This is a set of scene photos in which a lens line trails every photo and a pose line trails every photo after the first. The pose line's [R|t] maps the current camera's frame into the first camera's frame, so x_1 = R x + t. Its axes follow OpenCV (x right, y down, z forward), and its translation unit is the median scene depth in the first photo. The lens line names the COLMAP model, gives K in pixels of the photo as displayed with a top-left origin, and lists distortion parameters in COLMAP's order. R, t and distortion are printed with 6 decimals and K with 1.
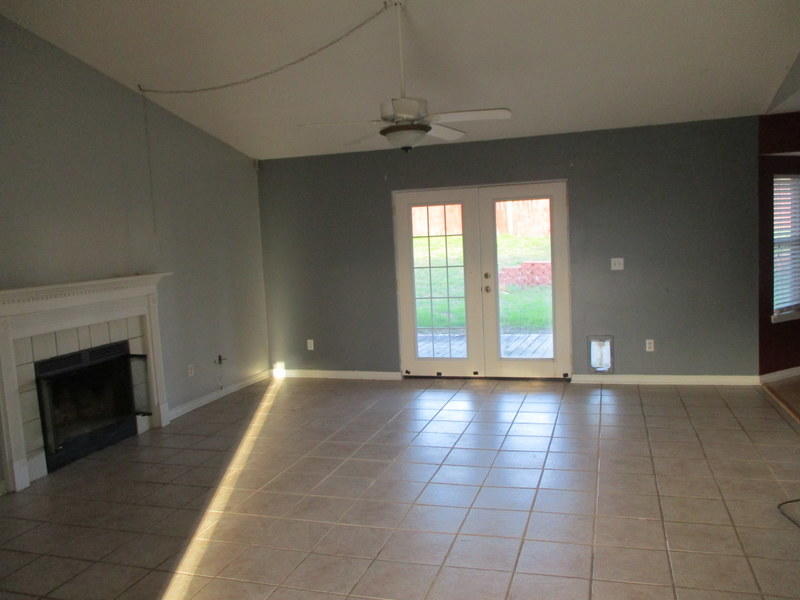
lens RADIAL K [[669.0, 0, 401.2], [0, 669.0, 301.0], [0, 0, 1]] dist [-0.004625, -0.016629]
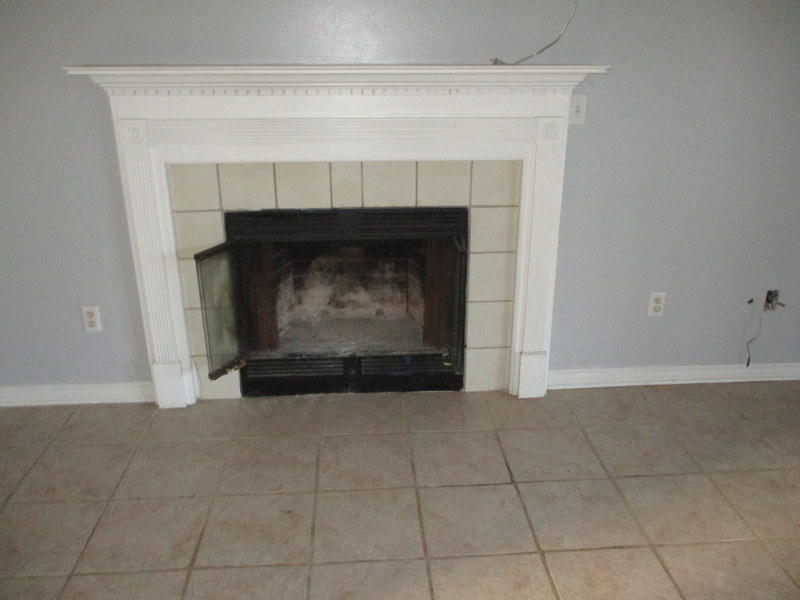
lens RADIAL K [[669.0, 0, 398.6], [0, 669.0, 303.1], [0, 0, 1]] dist [-0.004625, -0.016629]
pose [[0.354447, 0.391727, -0.849068, 0.000372], [-0.106249, 0.919012, 0.379642, -0.058141], [0.929020, -0.044350, 0.367361, 0.842848]]
